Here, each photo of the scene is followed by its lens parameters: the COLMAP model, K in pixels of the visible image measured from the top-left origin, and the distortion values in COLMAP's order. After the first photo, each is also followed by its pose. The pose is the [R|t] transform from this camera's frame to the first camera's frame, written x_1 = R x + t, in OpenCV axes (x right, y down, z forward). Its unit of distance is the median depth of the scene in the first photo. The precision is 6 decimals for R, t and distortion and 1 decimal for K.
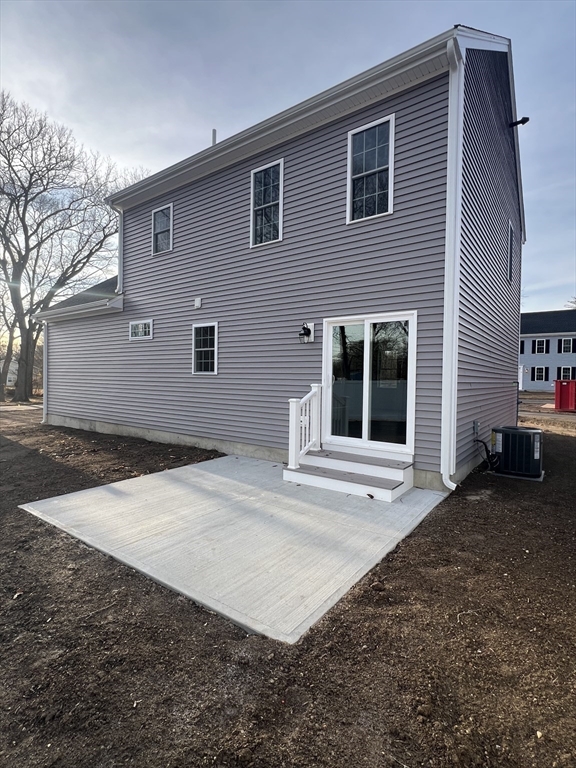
lens RADIAL K [[386.1, 0, 288.0], [0, 386.1, 384.0], [0, 0, 1]] dist [0.000305, -0.000131]
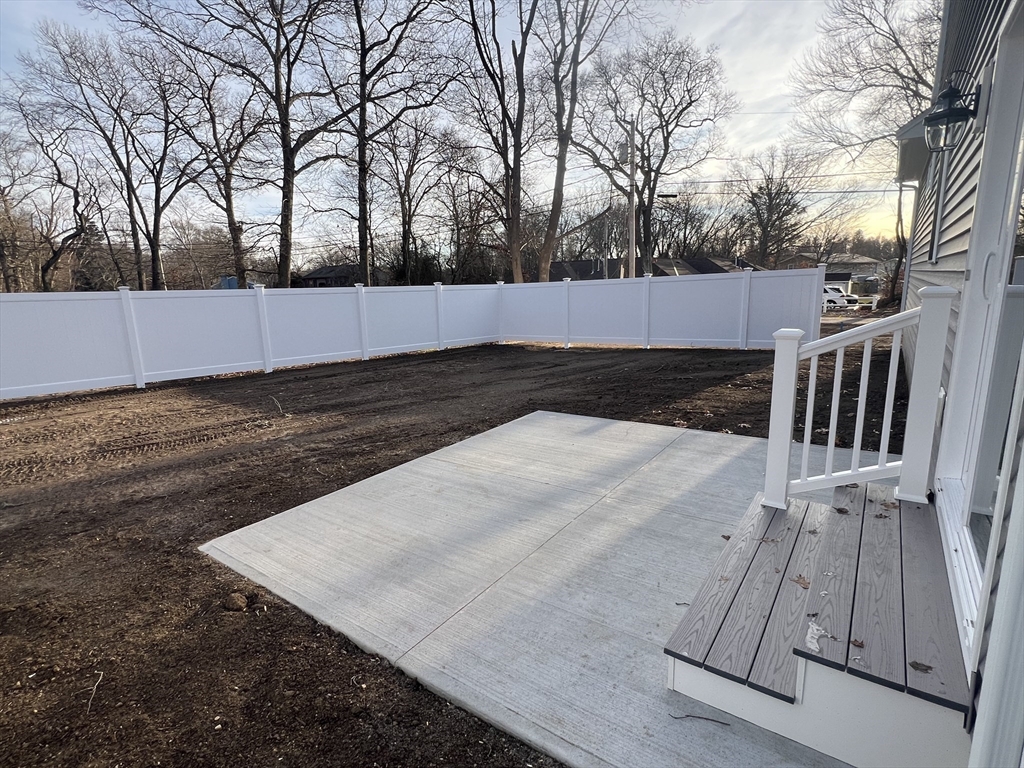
lens RADIAL K [[514.8, 0, 512.0], [0, 514.8, 384.0], [0, 0, 1]] dist [0.000305, -0.000131]
pose [[0.005903, 0.180324, -0.983590, 0.731898], [0.013190, 0.983507, 0.180388, -0.007708], [0.999896, -0.014038, 0.003427, 1.029085]]
